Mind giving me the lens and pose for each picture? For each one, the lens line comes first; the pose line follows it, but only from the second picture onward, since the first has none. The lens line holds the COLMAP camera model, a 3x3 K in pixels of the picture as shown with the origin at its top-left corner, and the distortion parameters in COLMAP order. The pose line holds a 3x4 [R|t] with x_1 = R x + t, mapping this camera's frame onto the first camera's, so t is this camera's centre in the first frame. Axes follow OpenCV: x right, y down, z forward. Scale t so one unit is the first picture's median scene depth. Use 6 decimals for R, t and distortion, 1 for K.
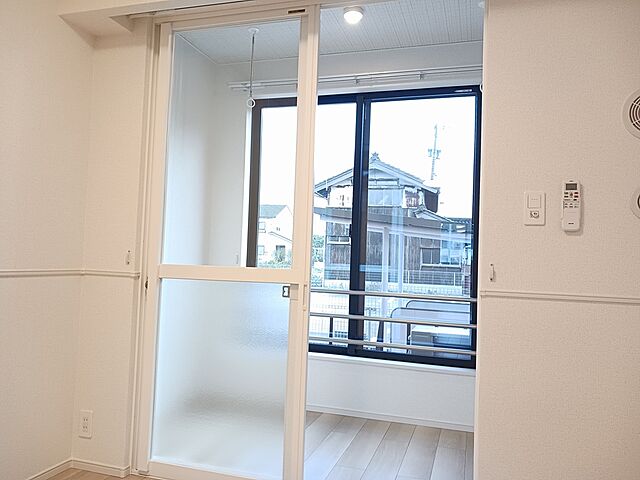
lens RADIAL K [[506.7, 0, 321.3], [0, 506.7, 238.9], [0, 0, 1]] dist [0.008265, -0.001048]
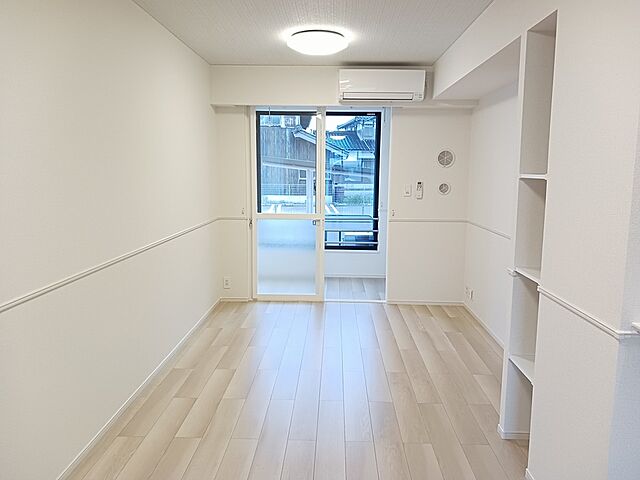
lens RADIAL K [[515.0, 0, 318.3], [0, 515.0, 239.8], [0, 0, 1]] dist [0.378209, -0.002398]
pose [[0.962662, -0.065678, 0.262617, -0.477781], [0.016113, 0.982304, 0.186598, -0.190296], [-0.270226, -0.175399, 0.946685, -0.951572]]
